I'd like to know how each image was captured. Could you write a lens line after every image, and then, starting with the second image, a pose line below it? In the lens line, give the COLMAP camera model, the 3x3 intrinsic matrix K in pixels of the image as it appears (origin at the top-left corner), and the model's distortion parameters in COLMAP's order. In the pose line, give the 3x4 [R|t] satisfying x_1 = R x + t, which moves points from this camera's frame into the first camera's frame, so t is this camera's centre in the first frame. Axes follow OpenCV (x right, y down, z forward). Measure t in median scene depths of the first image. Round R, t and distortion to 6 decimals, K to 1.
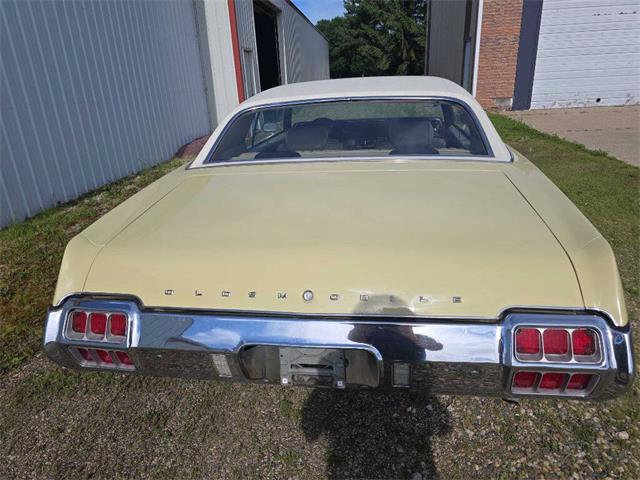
lens RADIAL K [[429.5, 0, 317.7], [0, 429.5, 236.7], [0, 0, 1]] dist [0.043885, -0.038574]
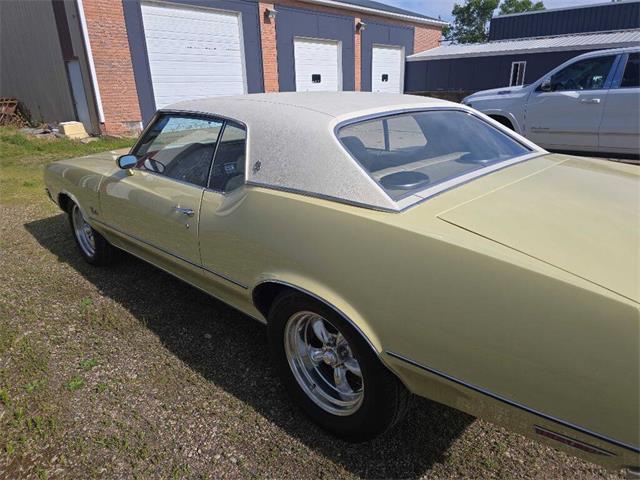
lens RADIAL K [[429.5, 0, 322.6], [0, 429.5, 238.5], [0, 0, 1]] dist [0.043885, -0.038574]
pose [[0.579234, -0.241758, 0.778487, -1.048032], [0.280978, 0.955696, 0.087728, -0.238129], [-0.765205, 0.167923, 0.621500, 0.761032]]
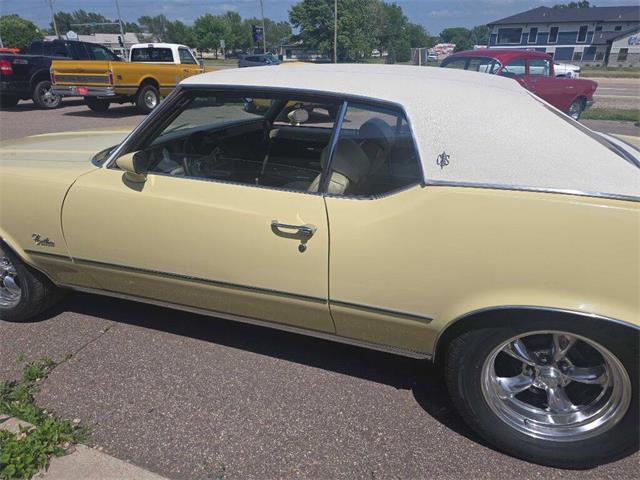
lens RADIAL K [[429.5, 0, 321.3], [0, 429.5, 241.5], [0, 0, 1]] dist [0.043885, -0.038574]
pose [[0.188197, -0.332635, 0.924087, -1.112874], [0.323857, 0.909291, 0.261353, -0.499246], [-0.927199, 0.250086, 0.278852, 1.512675]]
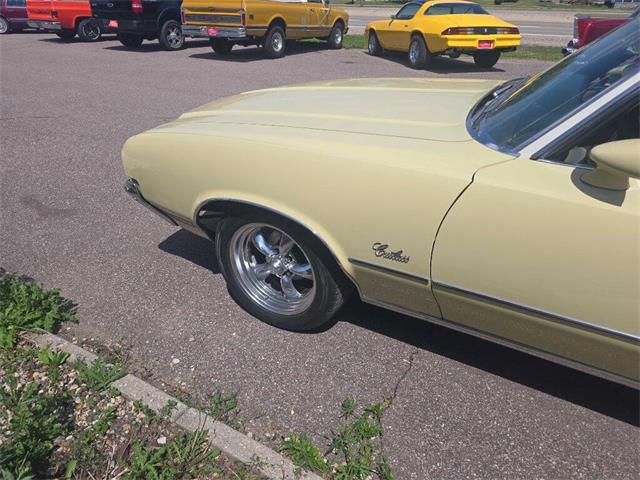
lens RADIAL K [[429.5, 0, 325.9], [0, 429.5, 236.8], [0, 0, 1]] dist [0.043885, -0.038574]
pose [[0.351420, -0.402781, 0.845146, -0.910764], [0.296839, 0.904083, 0.307441, -0.743128], [-0.887914, 0.142831, 0.437274, 2.240420]]
